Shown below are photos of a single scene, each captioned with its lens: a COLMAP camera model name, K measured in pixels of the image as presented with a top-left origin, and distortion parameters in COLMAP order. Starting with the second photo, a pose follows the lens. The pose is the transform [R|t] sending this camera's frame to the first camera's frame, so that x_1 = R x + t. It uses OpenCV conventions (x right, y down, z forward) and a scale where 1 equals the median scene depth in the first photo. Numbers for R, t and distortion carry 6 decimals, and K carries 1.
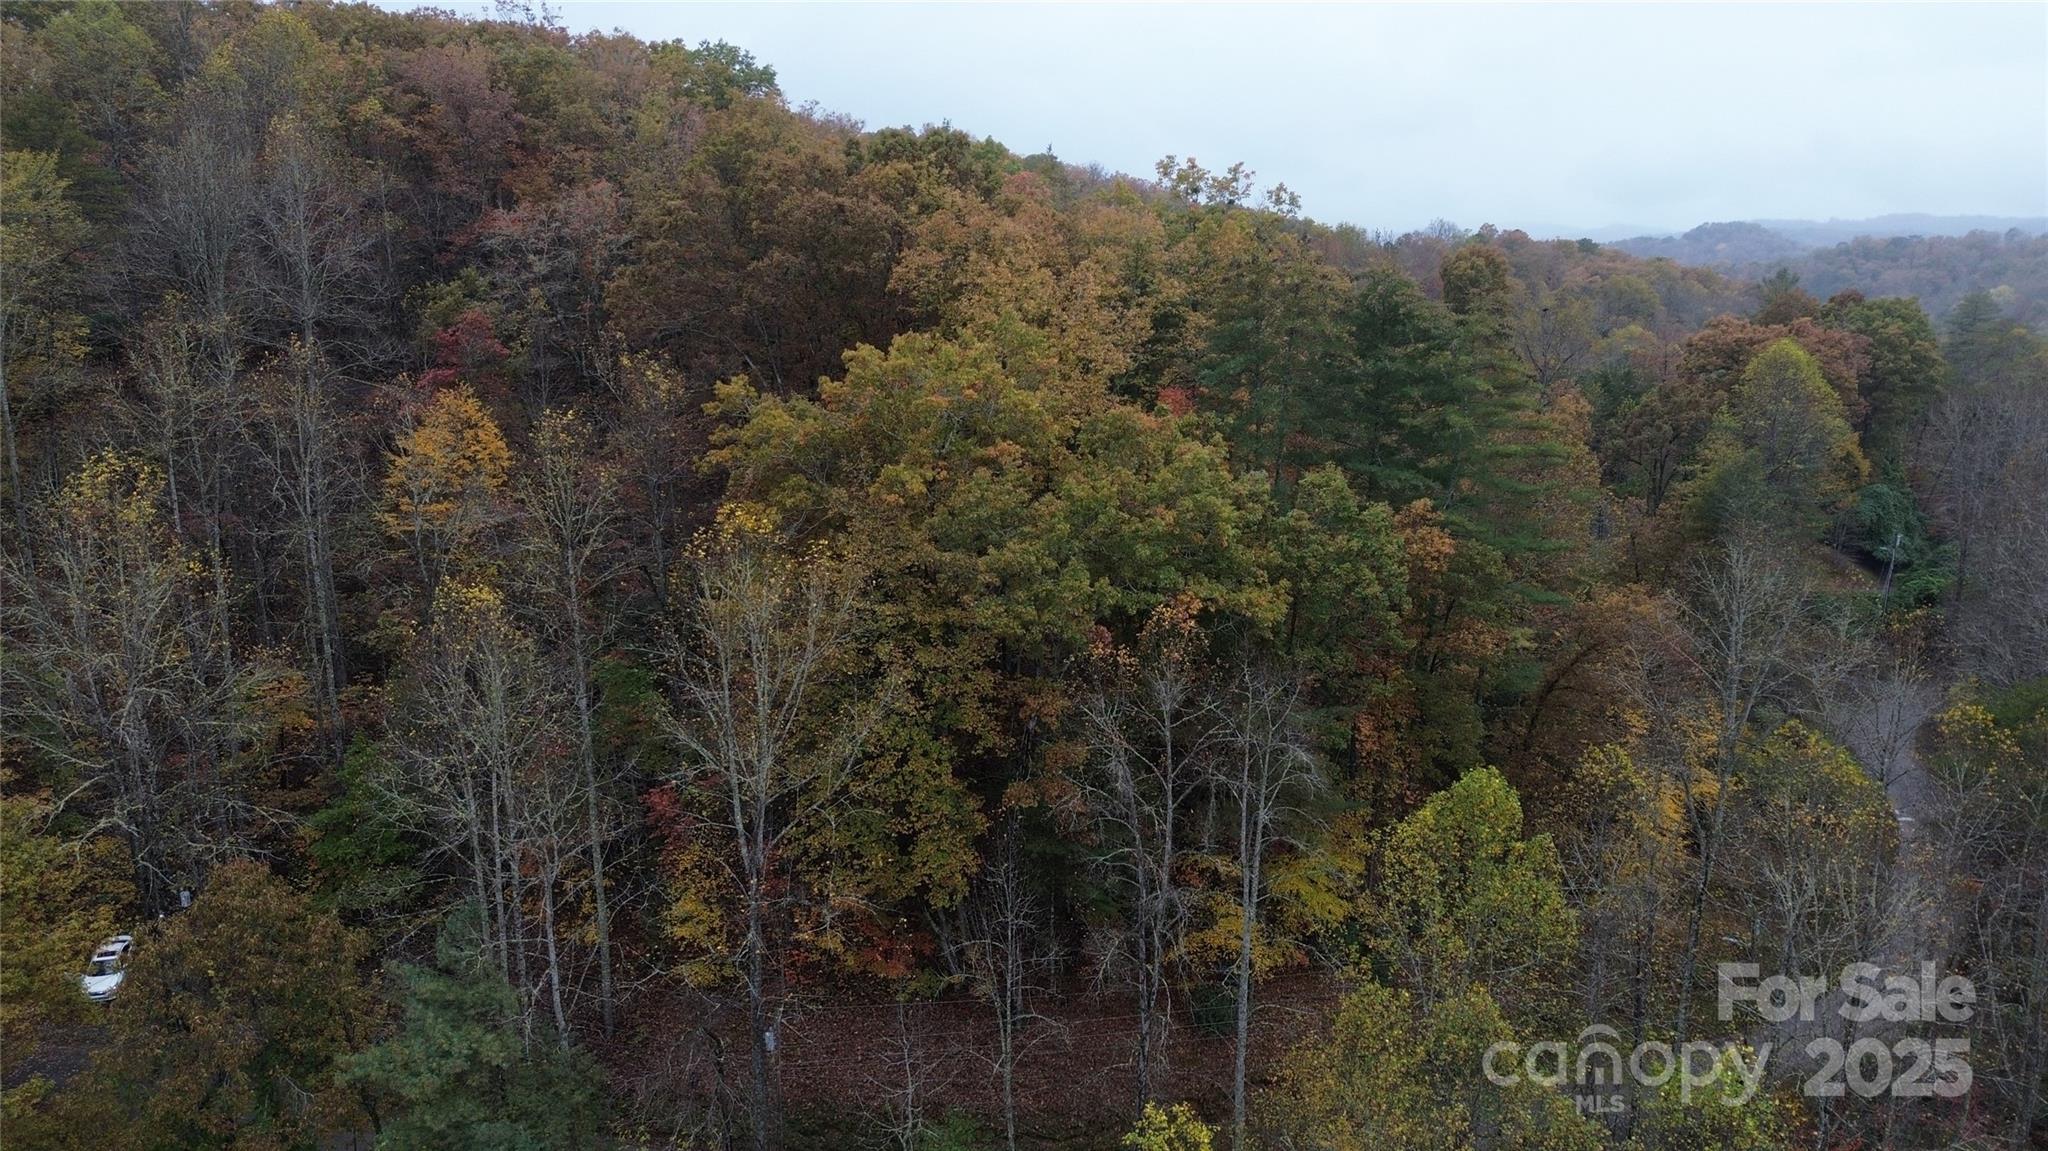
lens RADIAL K [[1464.5, 0, 1024.0], [0, 1464.5, 575.5], [0, 0, 1]] dist [0.017646, -0.003275]
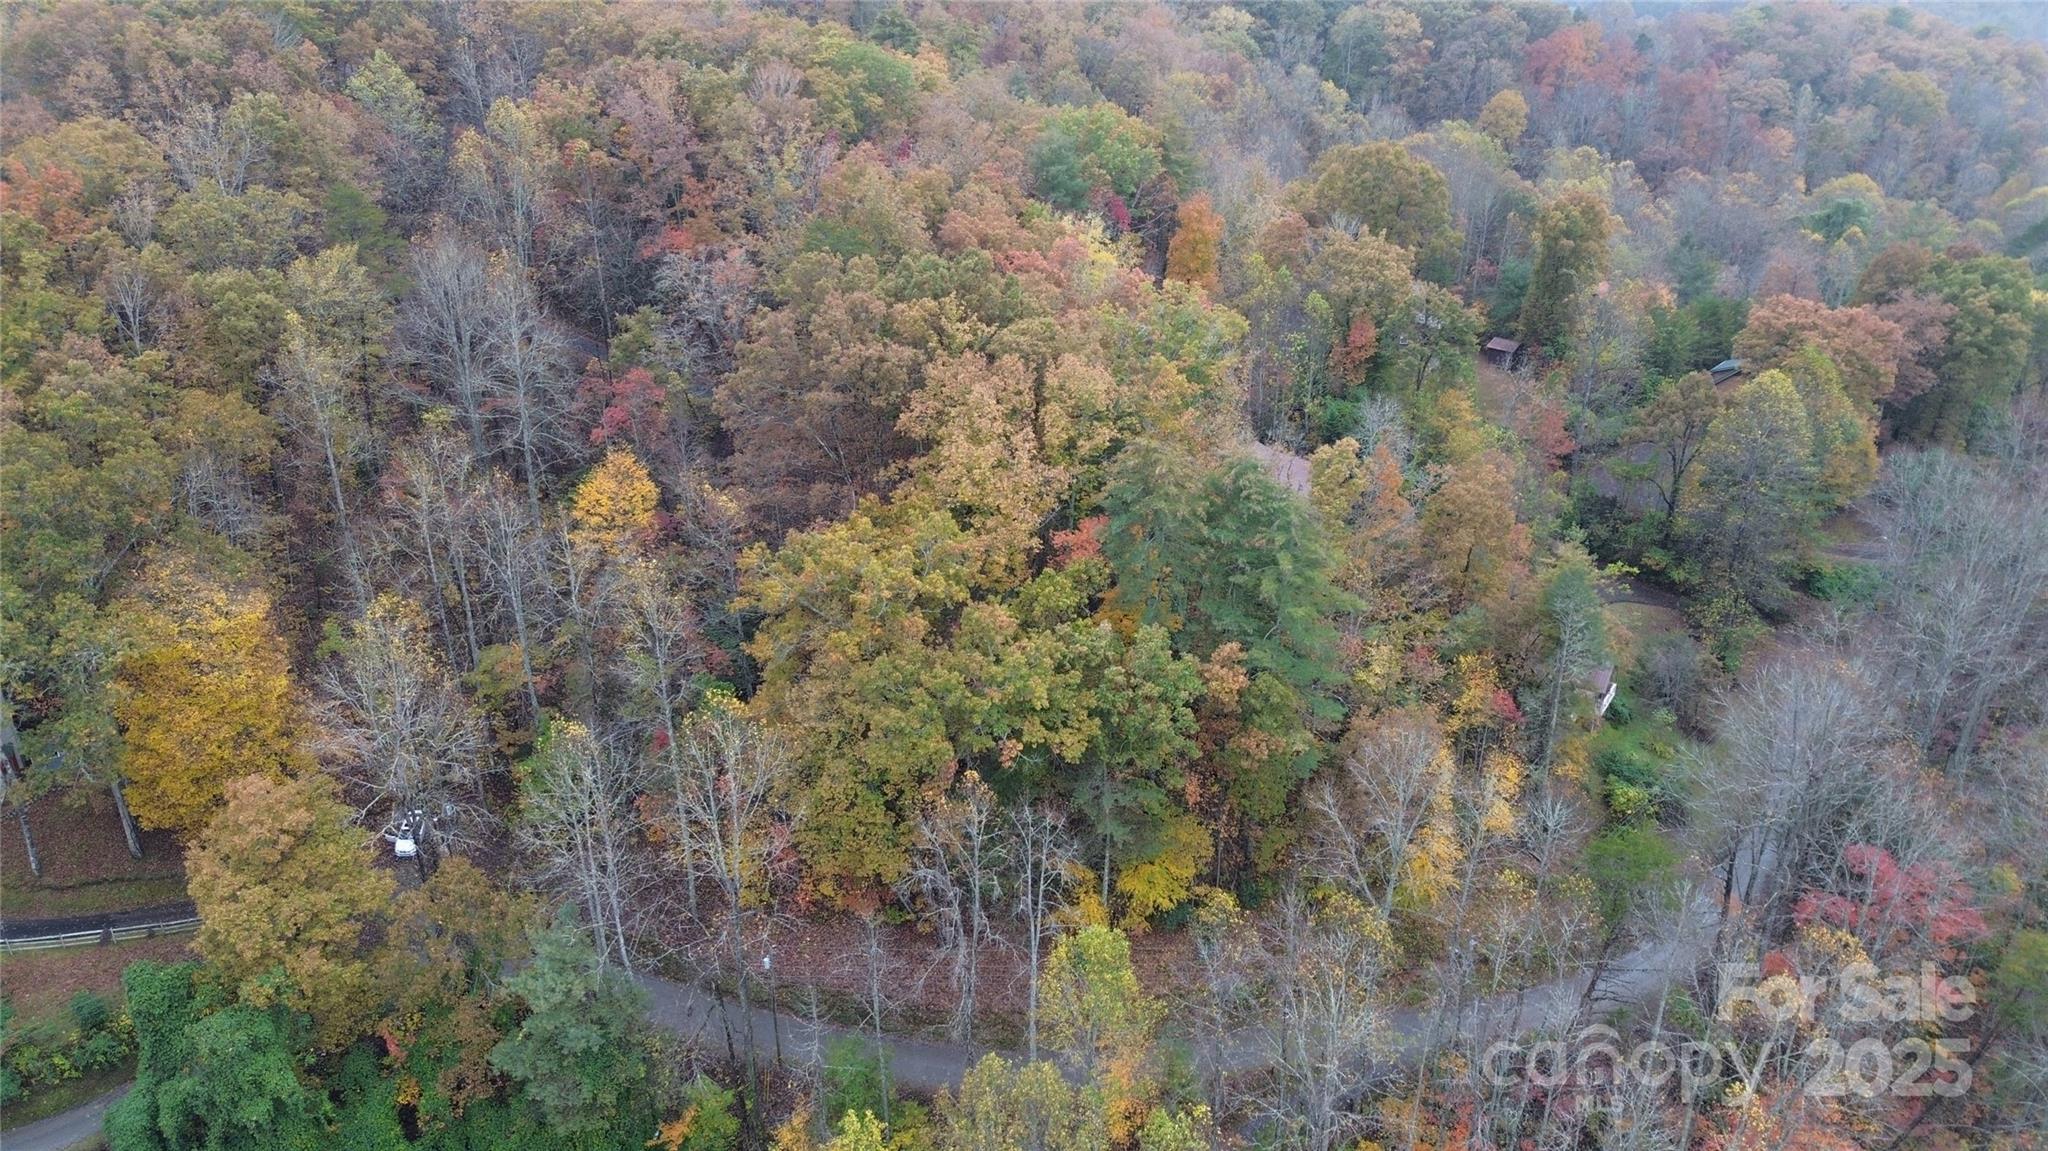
lens RADIAL K [[1464.5, 0, 1024.0], [0, 1464.5, 575.5], [0, 0, 1]] dist [0.017646, -0.003275]
pose [[0.979771, 0.077596, -0.184467, 0.359177], [-0.037463, 0.976589, 0.211825, -0.441607], [0.196585, -0.200629, 0.959741, -0.403003]]
